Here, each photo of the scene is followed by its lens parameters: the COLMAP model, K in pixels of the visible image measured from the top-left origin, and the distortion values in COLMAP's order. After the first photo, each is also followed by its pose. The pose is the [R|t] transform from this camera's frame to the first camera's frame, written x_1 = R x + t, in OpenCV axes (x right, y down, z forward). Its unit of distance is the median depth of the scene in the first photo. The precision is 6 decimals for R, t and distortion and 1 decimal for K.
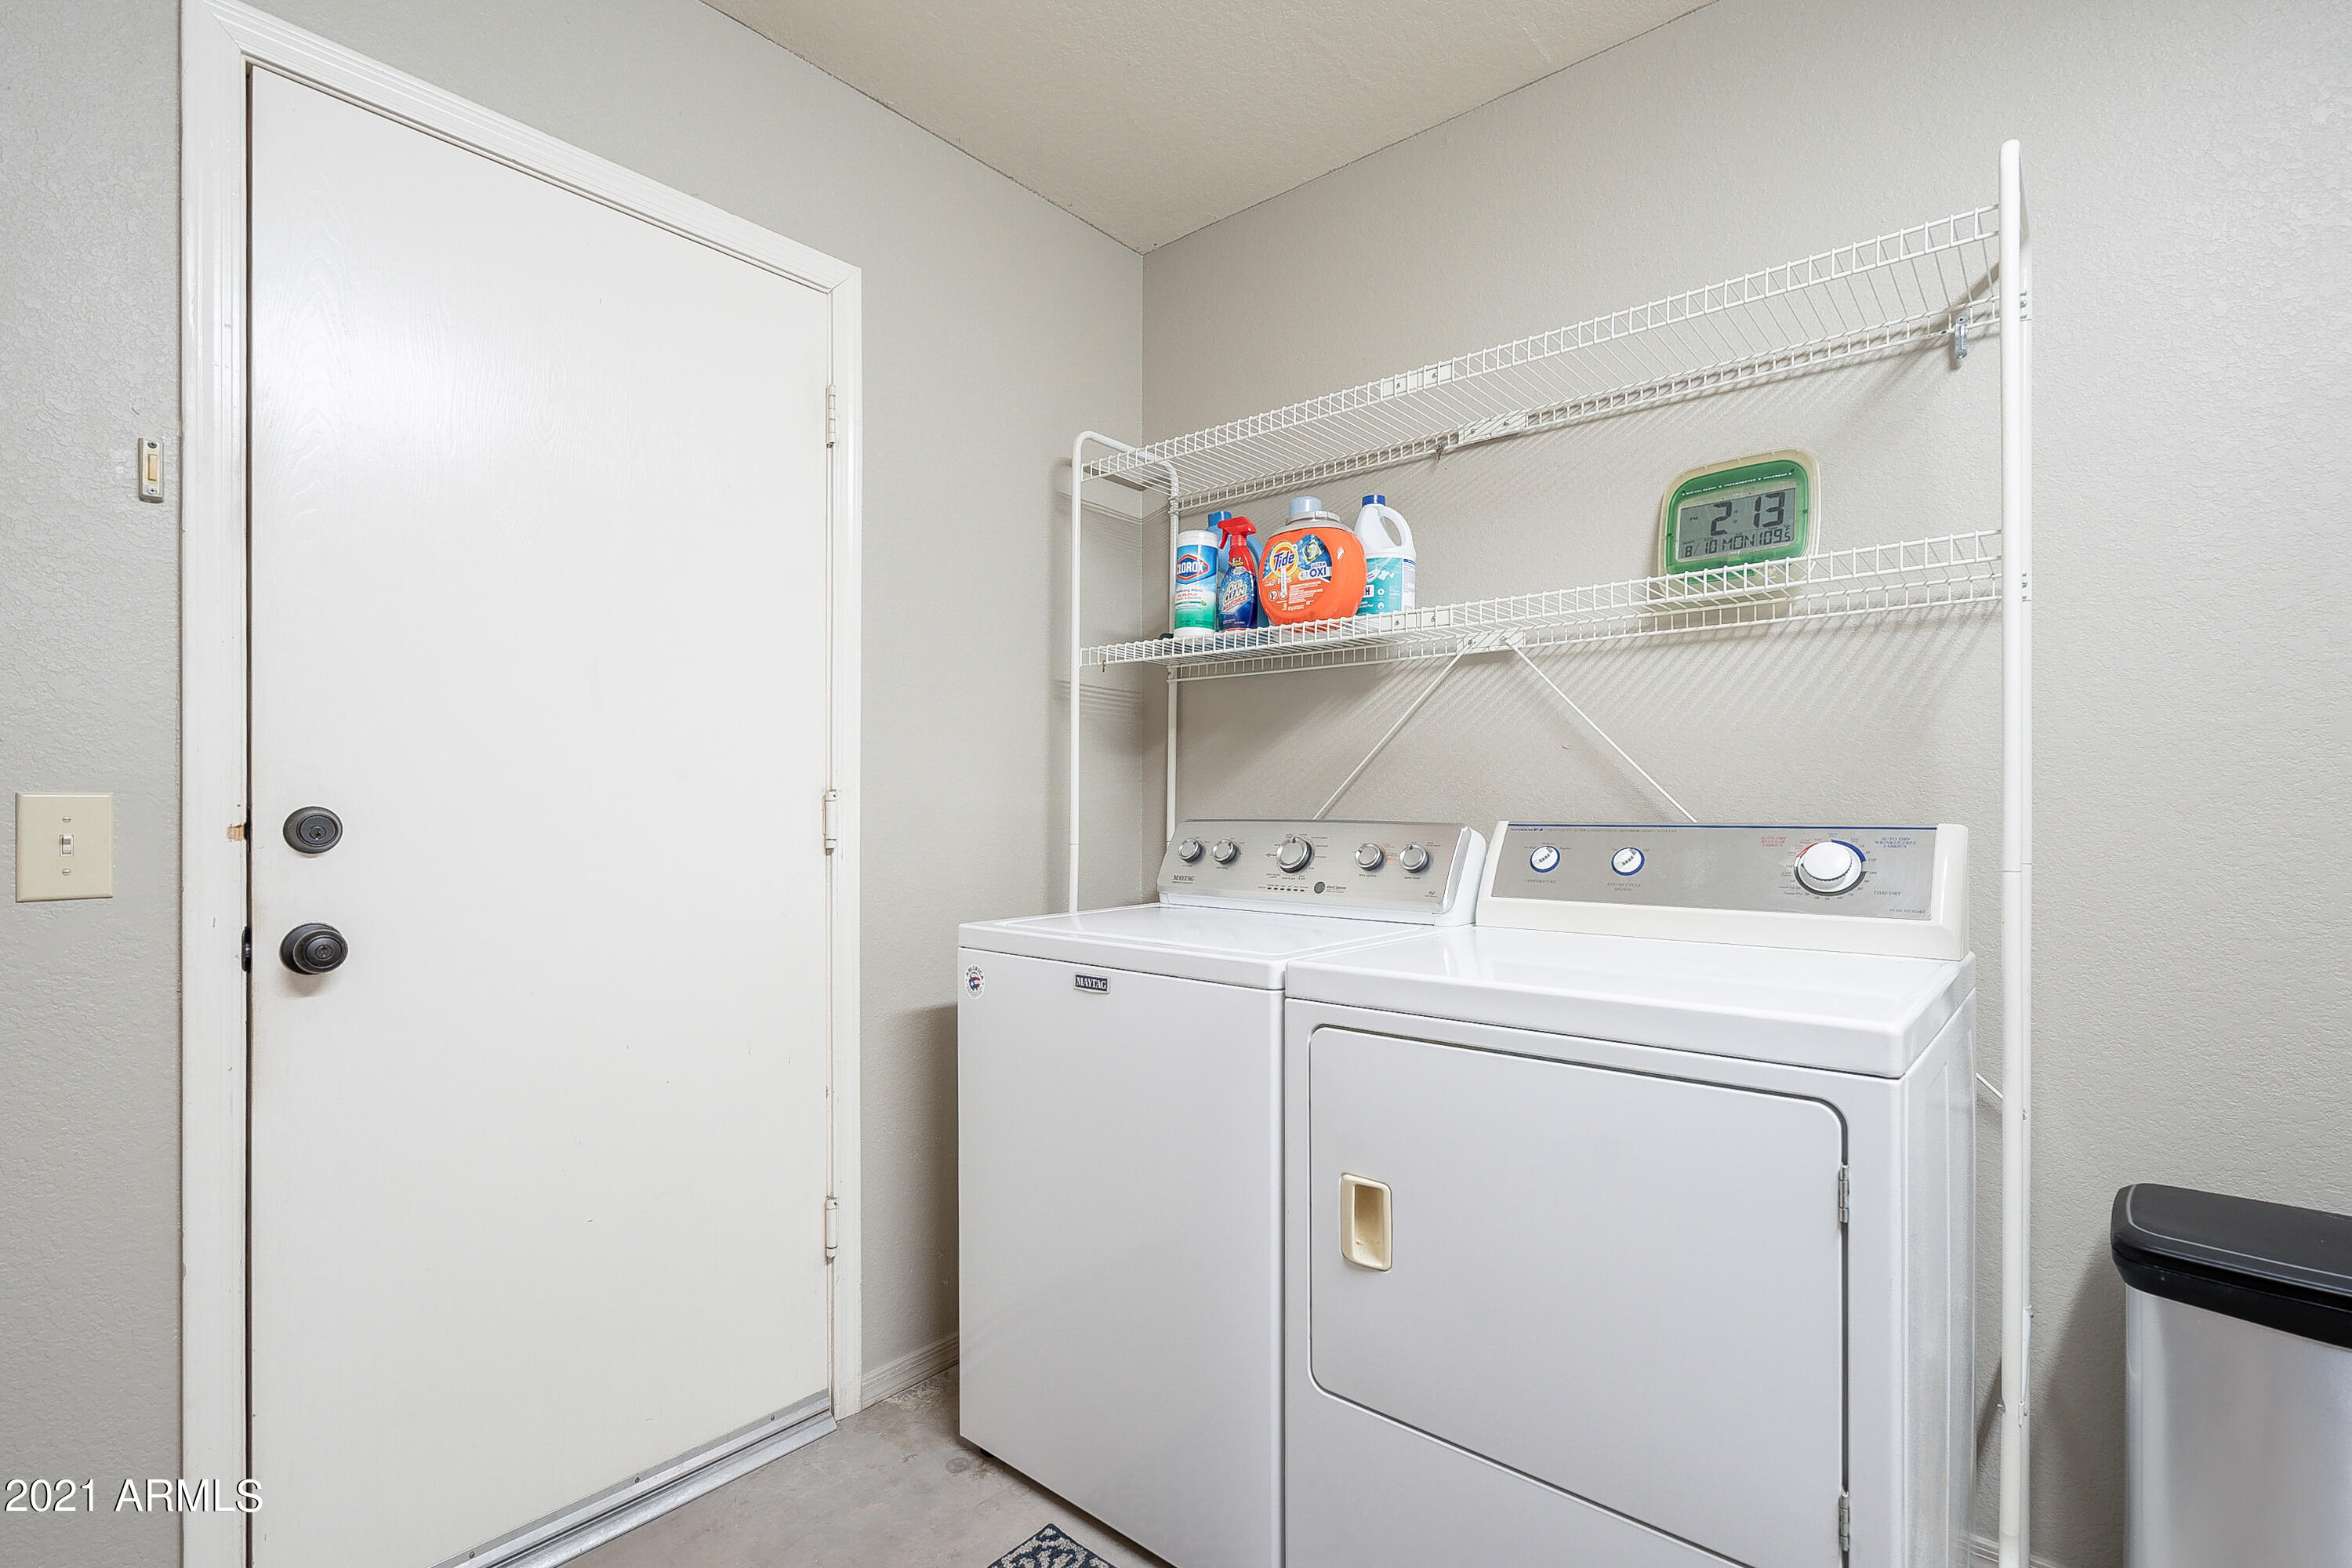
lens RADIAL K [[1084.3, 0, 1168.7], [0, 1084.3, 795.7], [0, 0, 1]] dist [-0.000761, 0.000236]
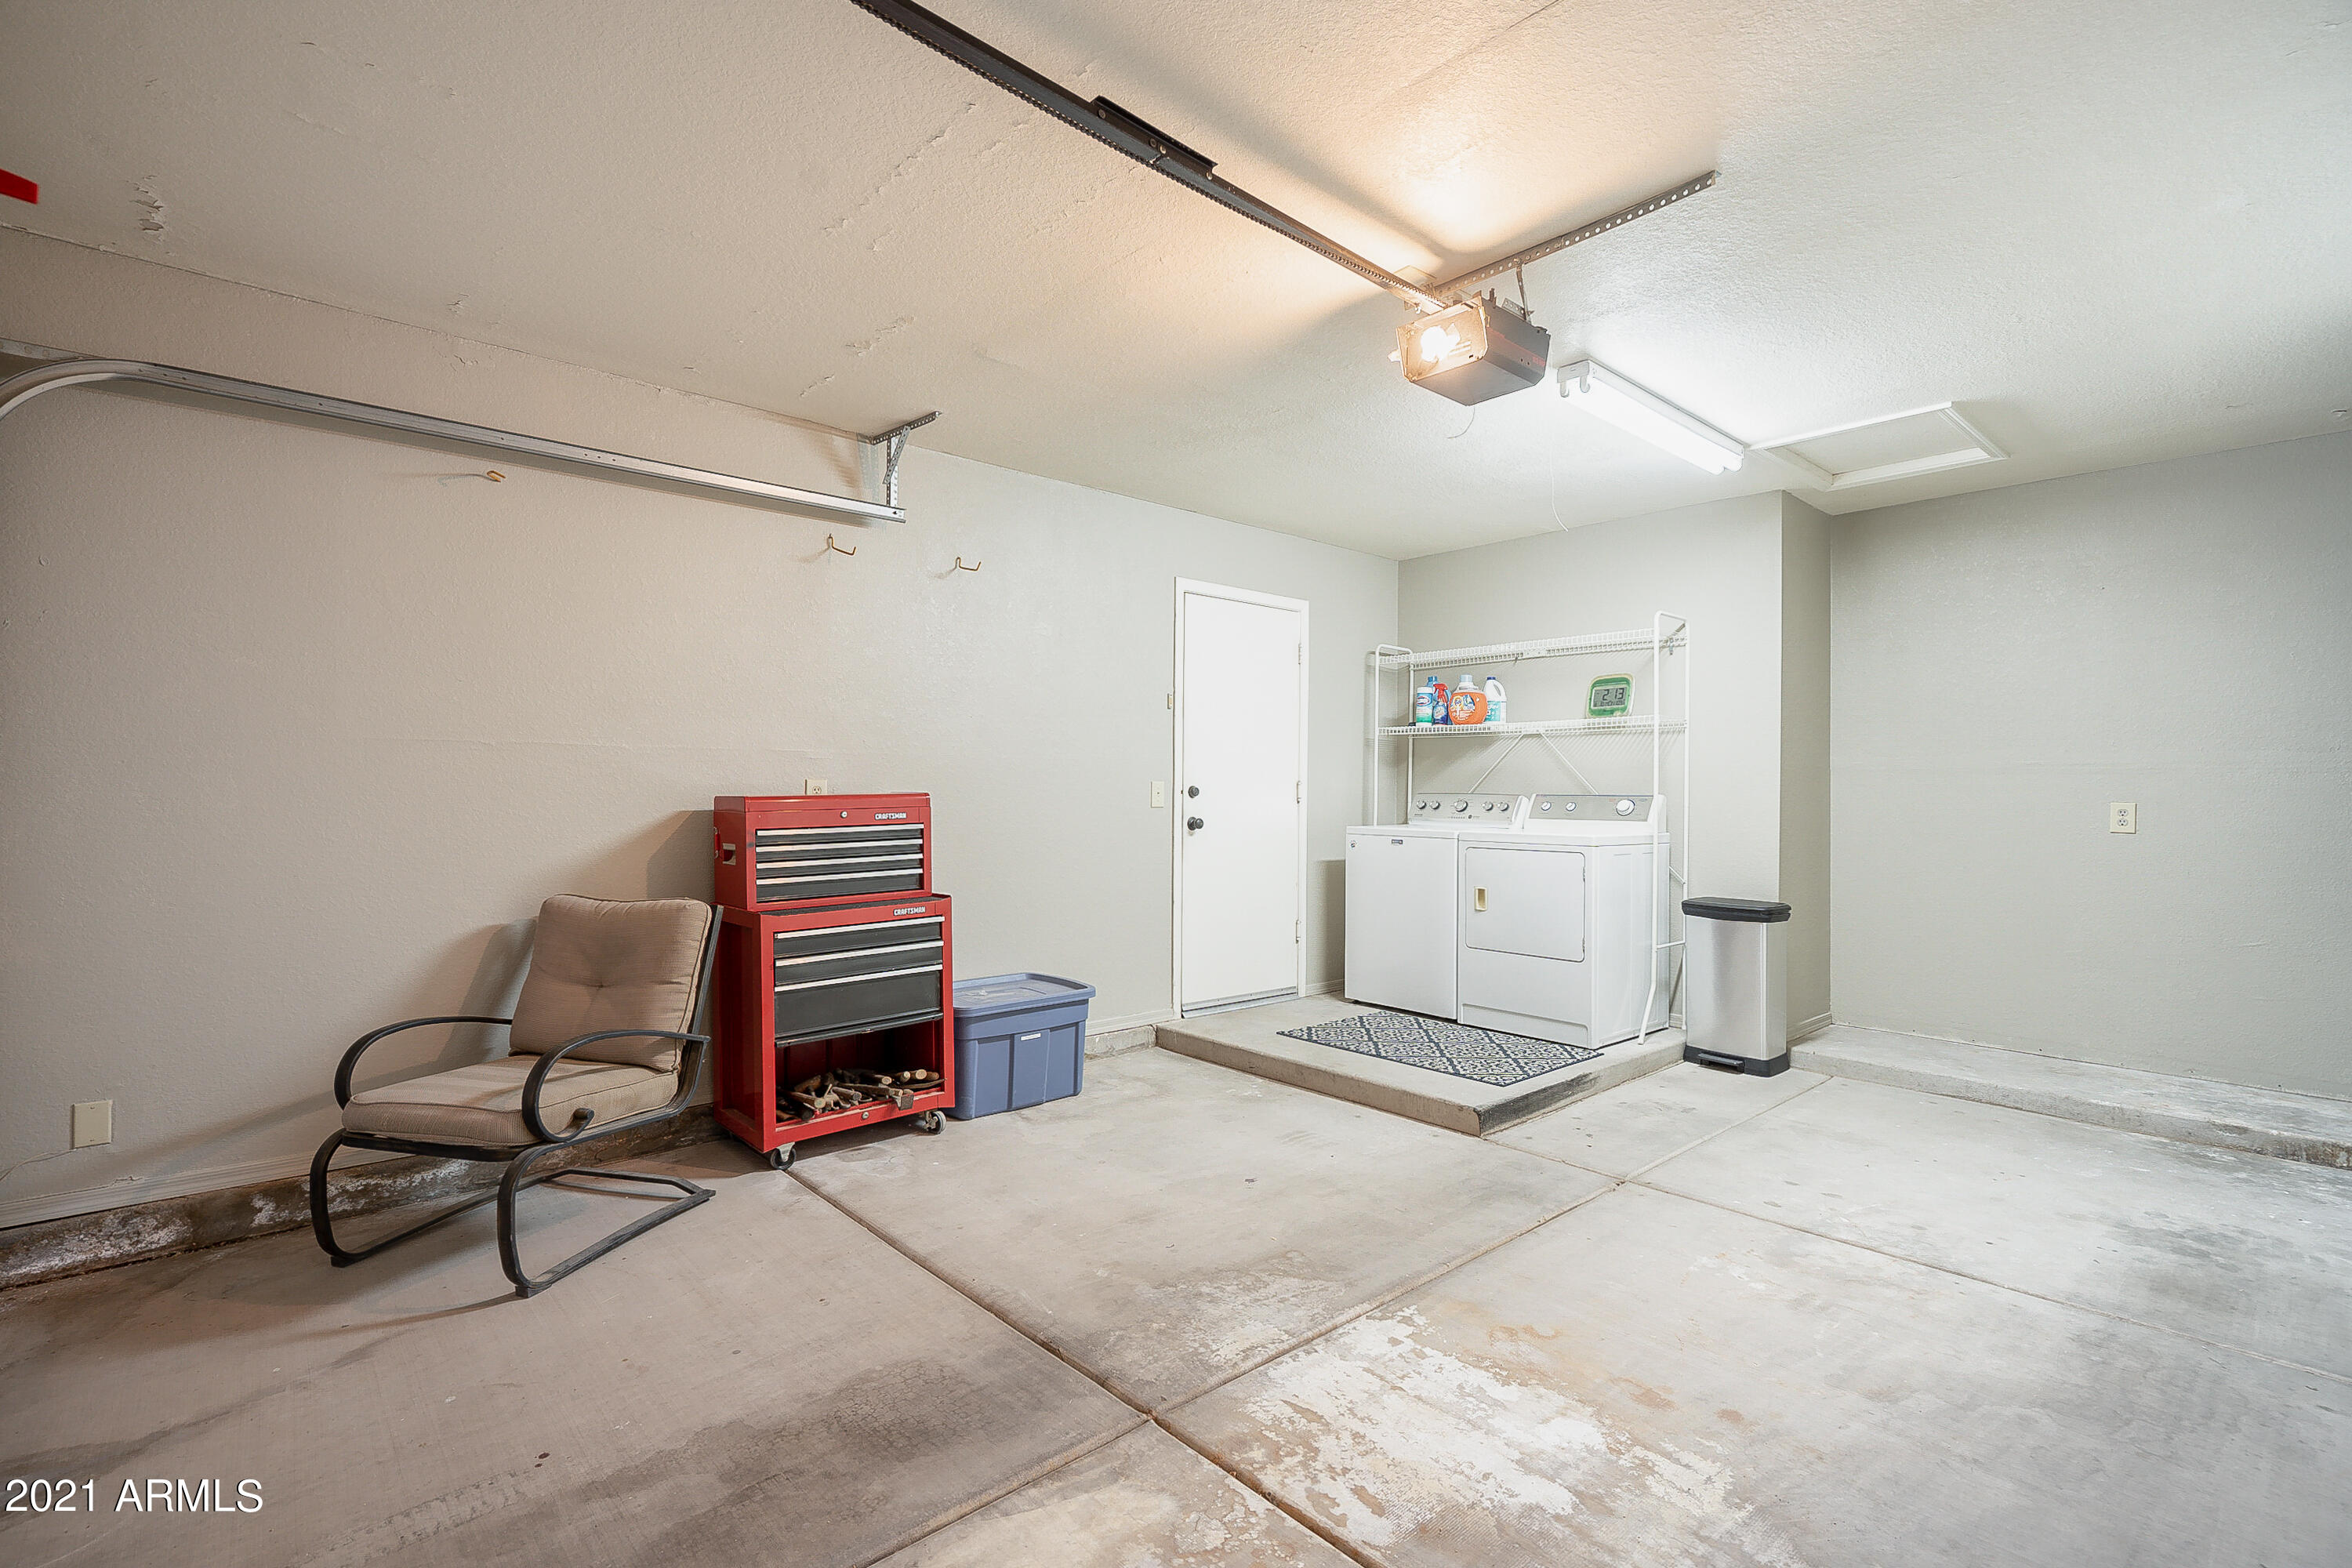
lens RADIAL K [[1084.3, 0, 1184.6], [0, 1084.3, 782.8], [0, 0, 1]] dist [-0.000761, 0.000236]
pose [[0.991710, 0.007827, -0.128259, -0.240482], [-0.007625, 0.999969, 0.002069, -0.005495], [0.128271, -0.001074, 0.991739, -1.927830]]
